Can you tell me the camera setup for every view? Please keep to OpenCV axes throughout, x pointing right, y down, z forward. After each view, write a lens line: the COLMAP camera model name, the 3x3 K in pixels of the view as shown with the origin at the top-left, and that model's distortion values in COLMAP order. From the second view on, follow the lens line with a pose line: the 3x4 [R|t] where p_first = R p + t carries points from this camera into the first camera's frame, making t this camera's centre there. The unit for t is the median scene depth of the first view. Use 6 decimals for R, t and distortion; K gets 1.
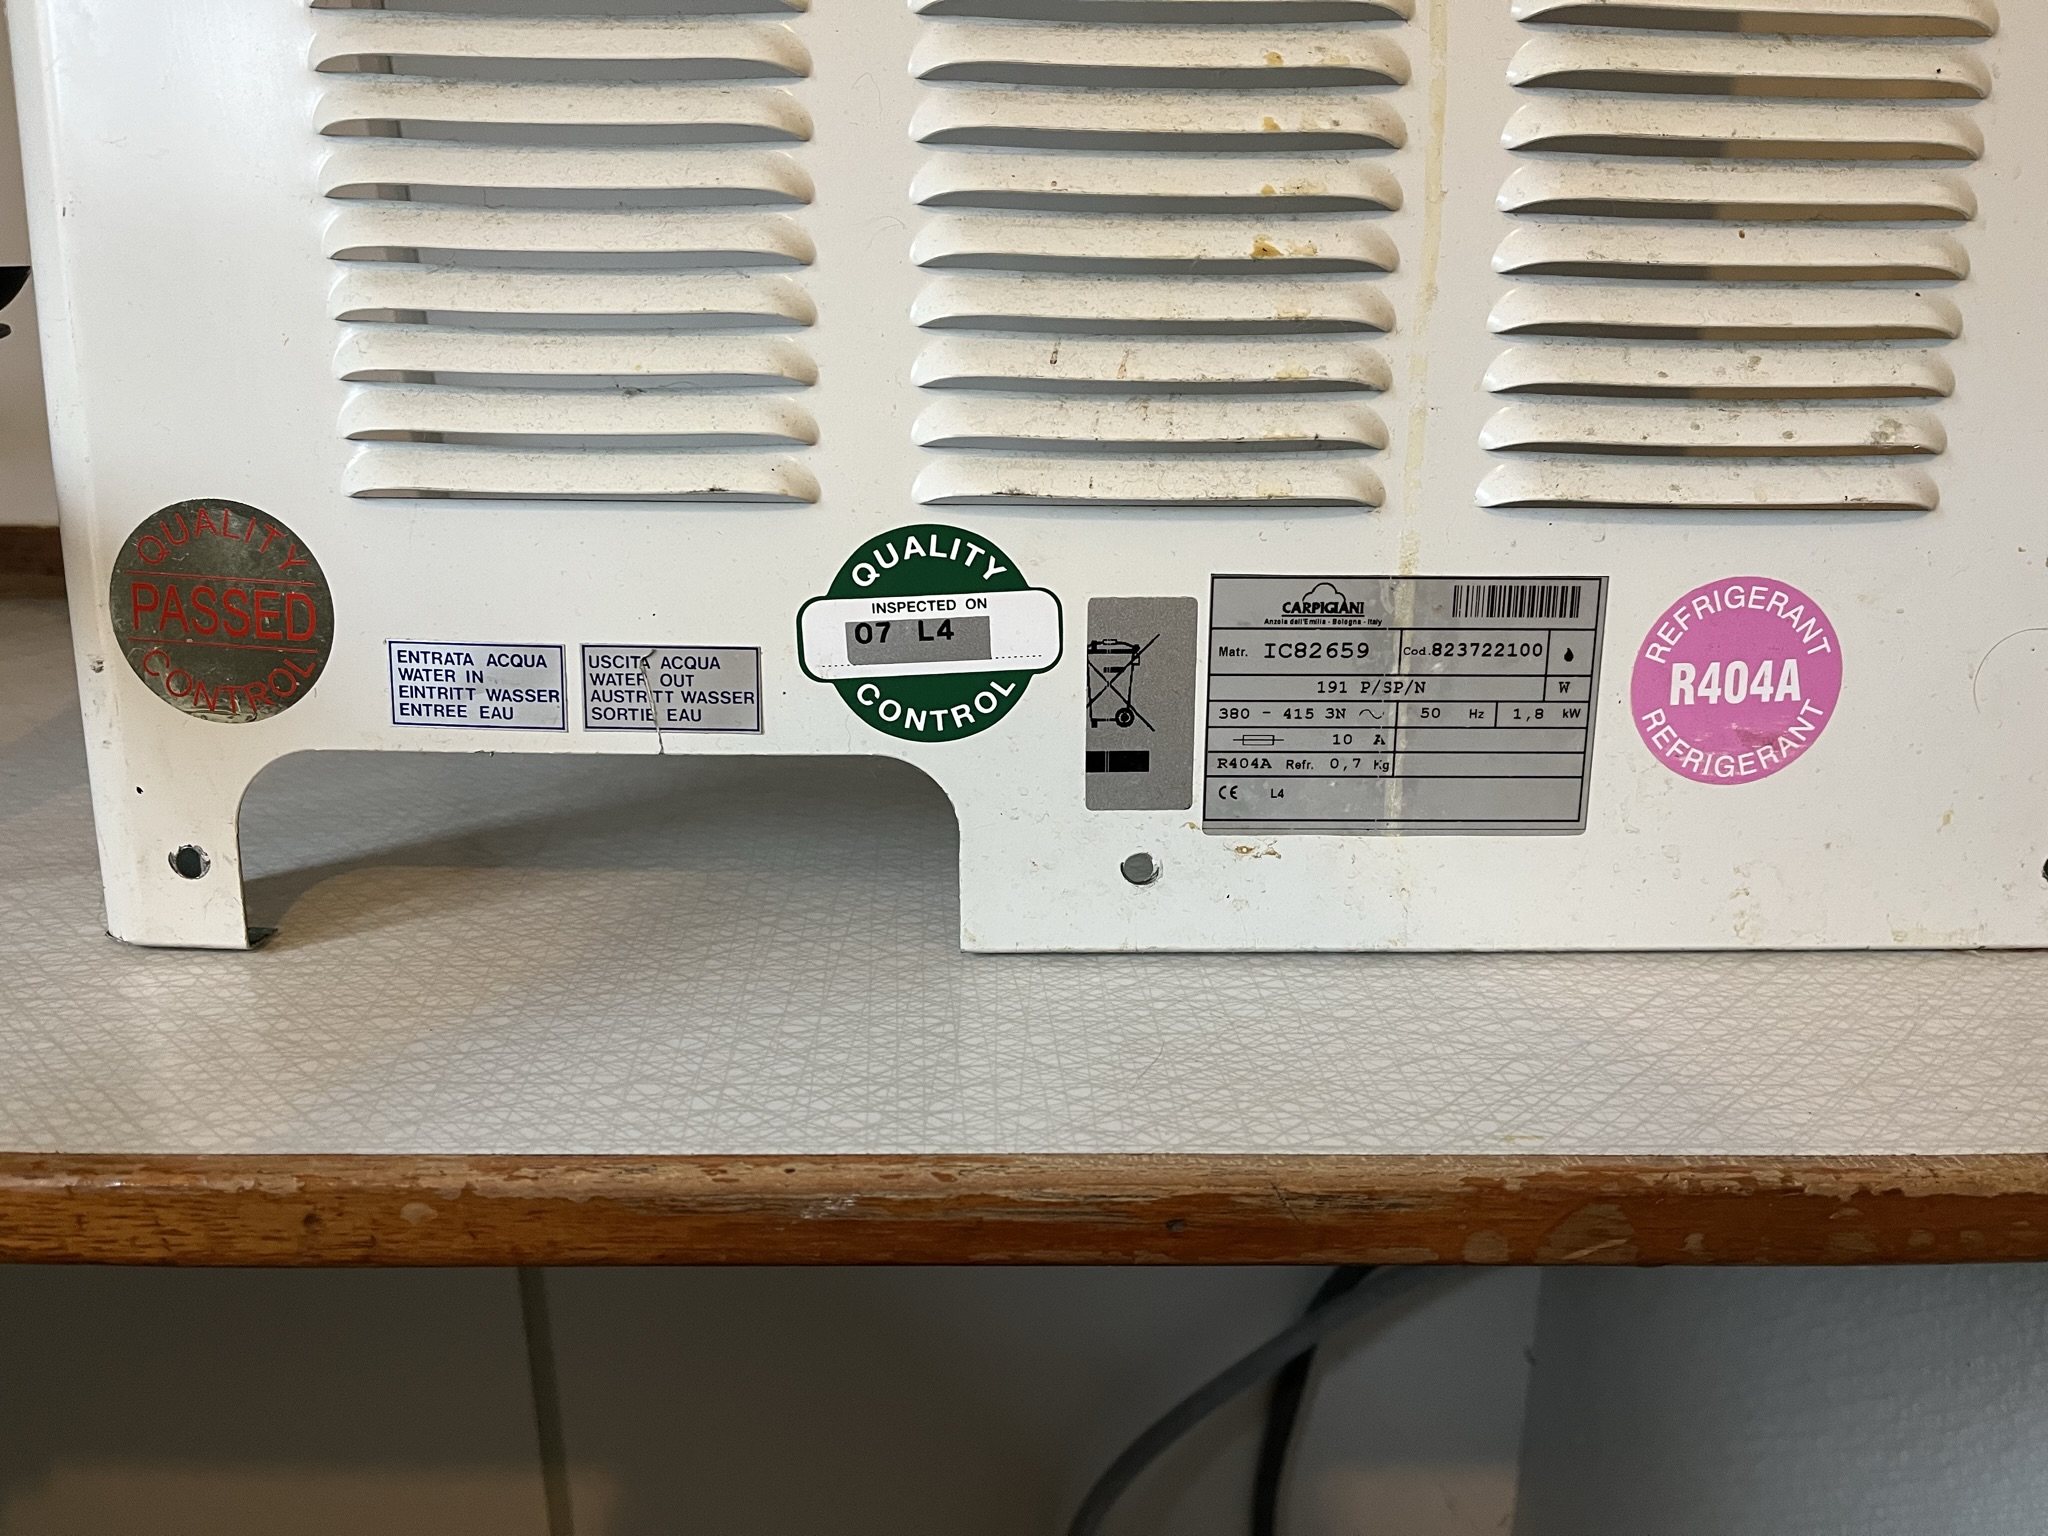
lens RADIAL K [[1563.3, 0, 1021.7], [0, 1563.3, 767.6], [0, 0, 1]] dist [0.048383, -0.084828]
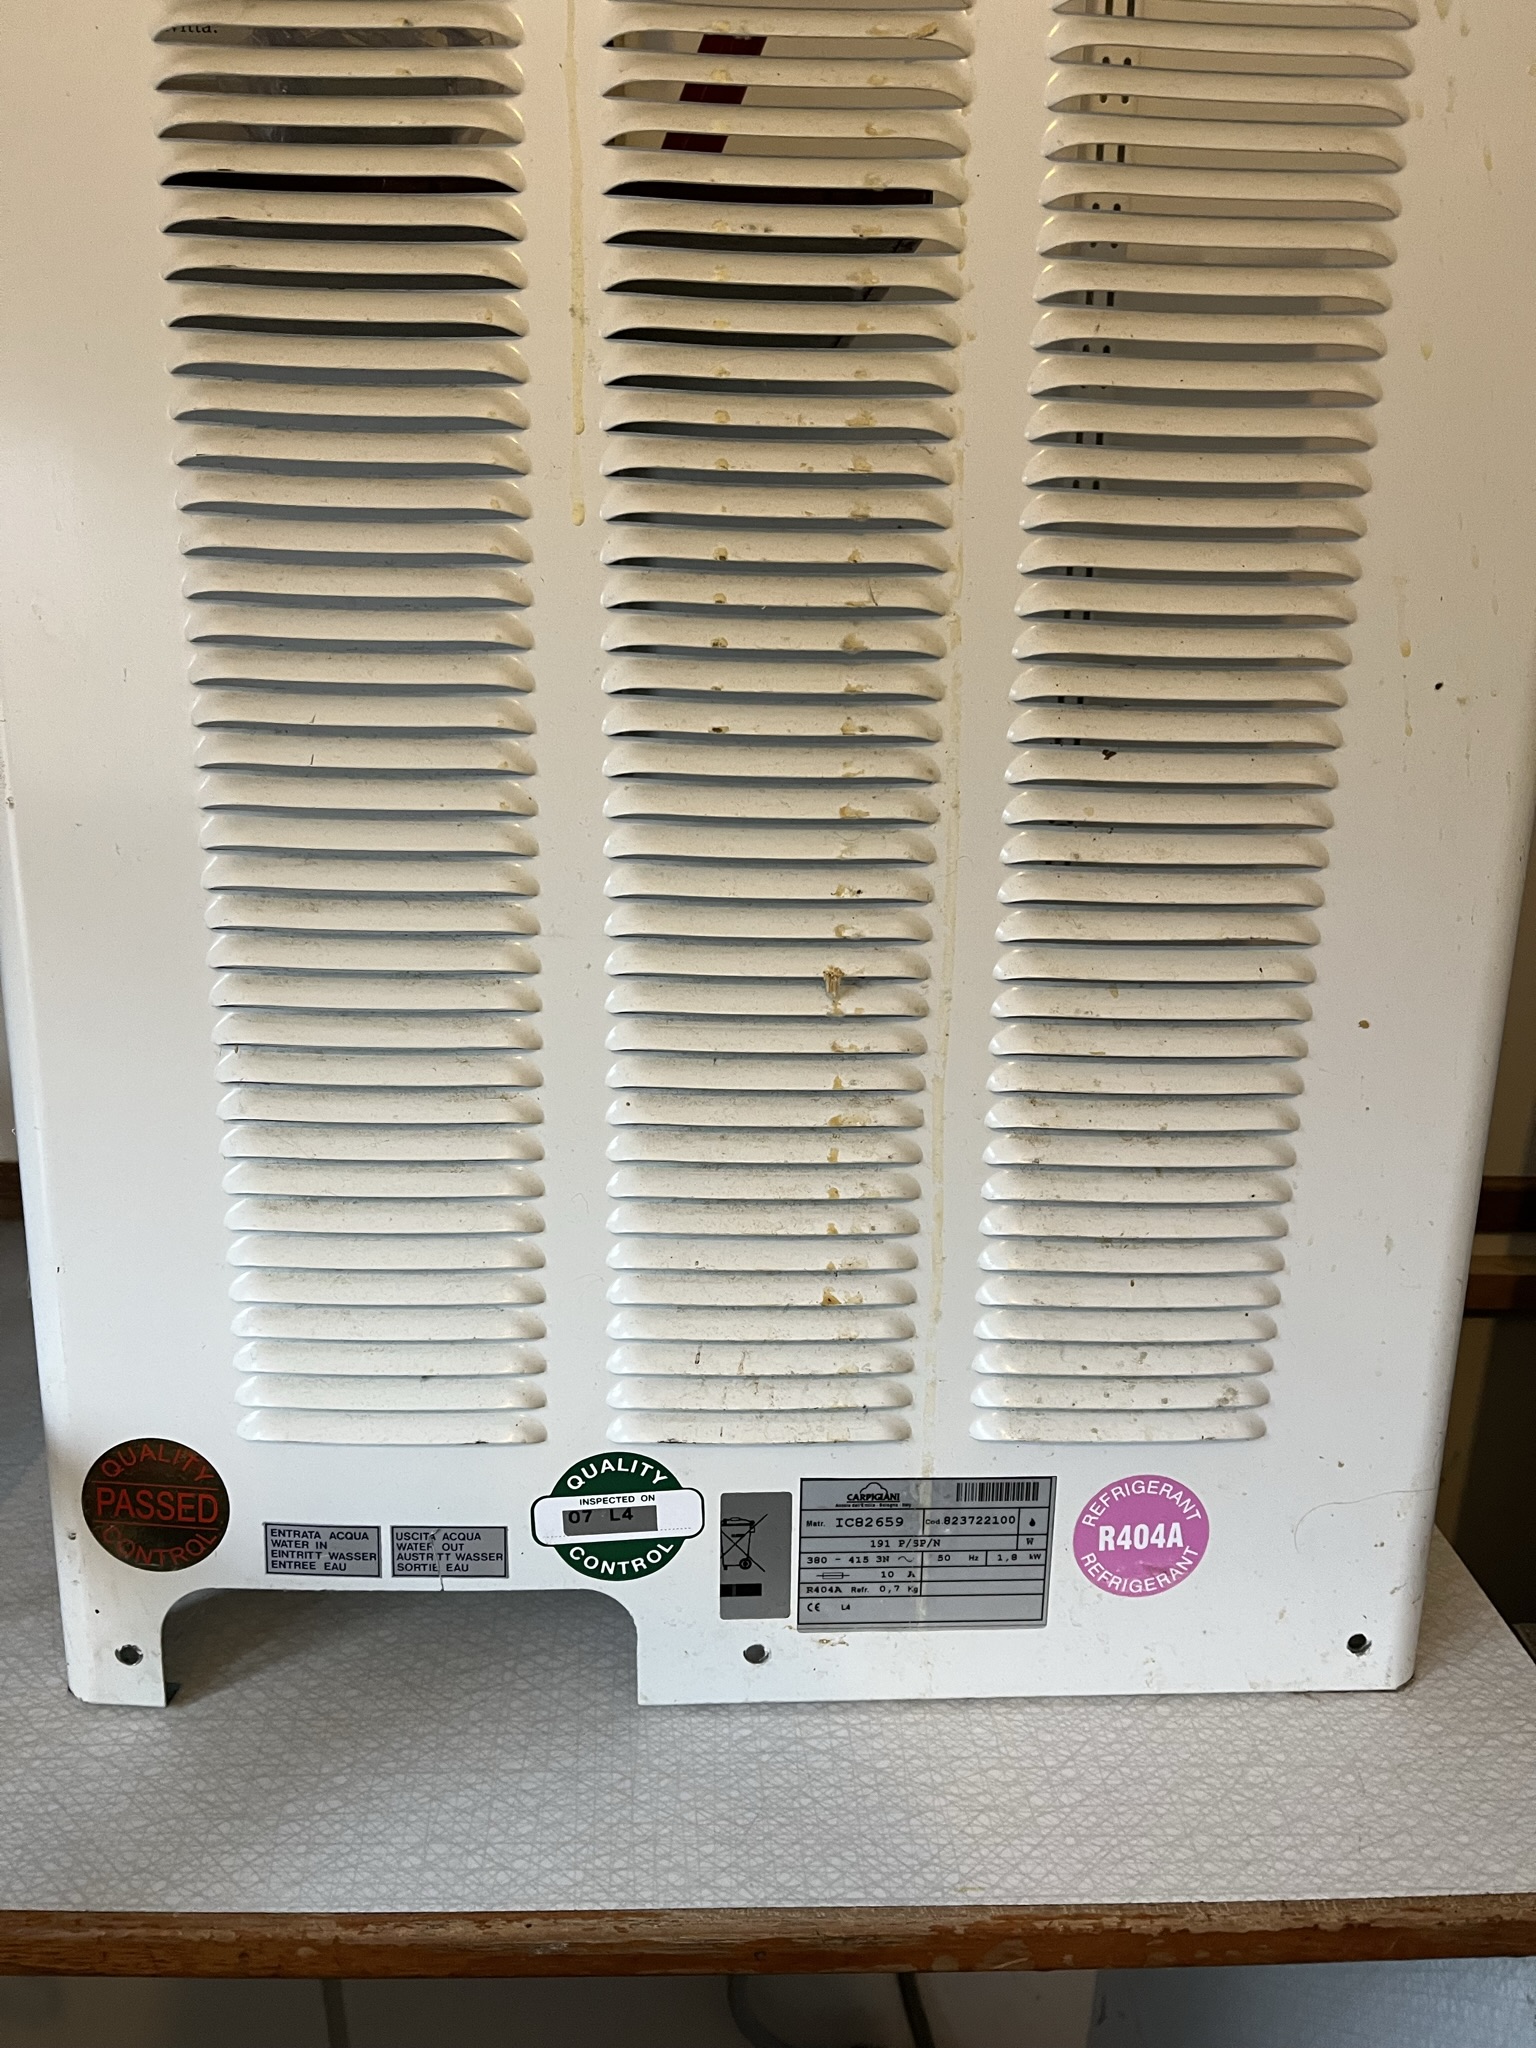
lens RADIAL K [[1563.3, 0, 775.0], [0, 1563.3, 1031.1], [0, 0, 1]] dist [0.048383, -0.084828]
pose [[0.999689, 0.005415, 0.024342, 0.057168], [-0.005826, 0.999841, 0.016838, -0.604033], [-0.024247, -0.016975, 0.999562, -0.553554]]
